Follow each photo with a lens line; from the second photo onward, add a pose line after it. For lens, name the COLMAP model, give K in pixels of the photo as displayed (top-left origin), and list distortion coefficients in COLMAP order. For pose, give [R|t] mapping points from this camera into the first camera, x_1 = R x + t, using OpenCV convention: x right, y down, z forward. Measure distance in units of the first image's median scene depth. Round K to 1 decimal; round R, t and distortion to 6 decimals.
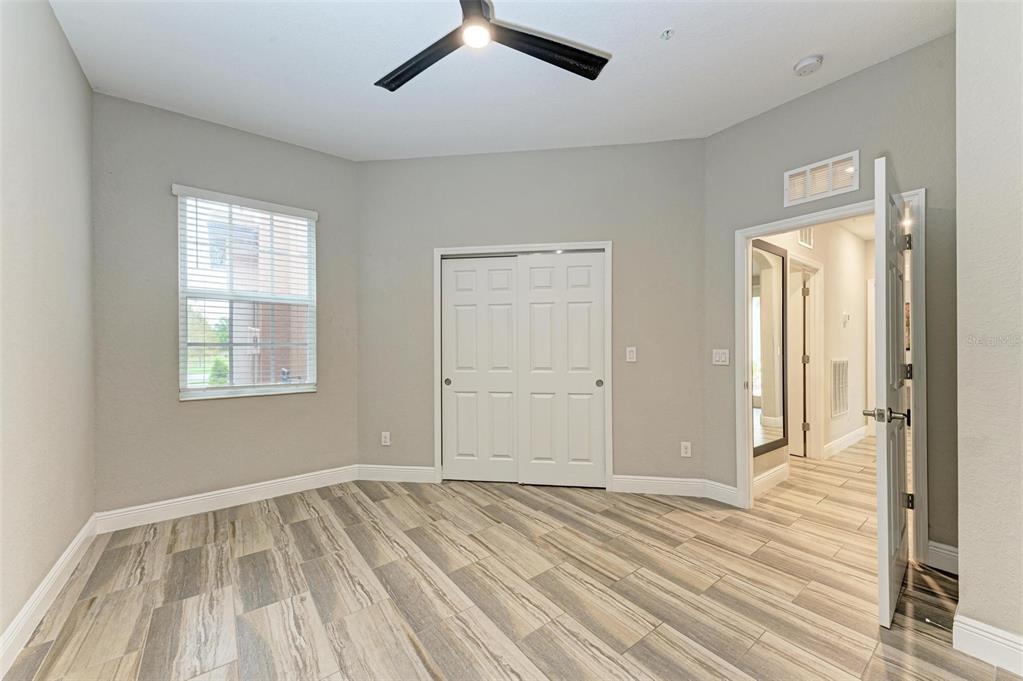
lens RADIAL K [[401.4, 0, 515.4], [0, 401.4, 343.4], [0, 0, 1]] dist [0.001962, 0.000021]
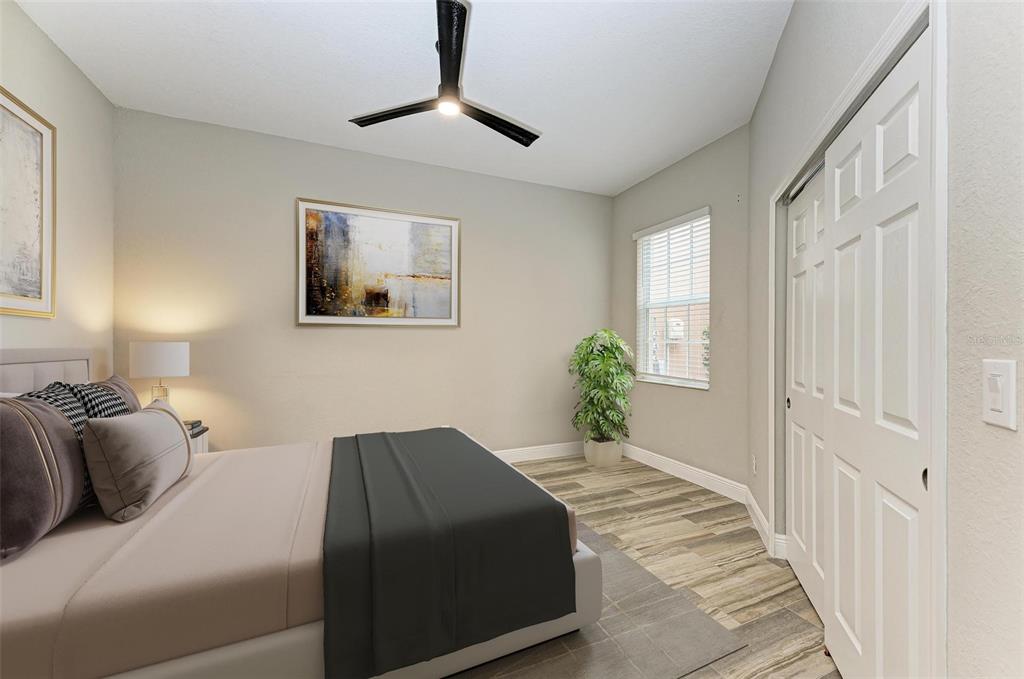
lens RADIAL K [[398.1, 0, 512.7], [0, 398.1, 338.7], [0, 0, 1]] dist [0.001307, 0.000021]
pose [[-0.267277, 0.000464, -0.963620, 0.619988], [0.006420, 0.999979, -0.001299, -0.009034], [0.963598, -0.006533, -0.267274, 0.872575]]
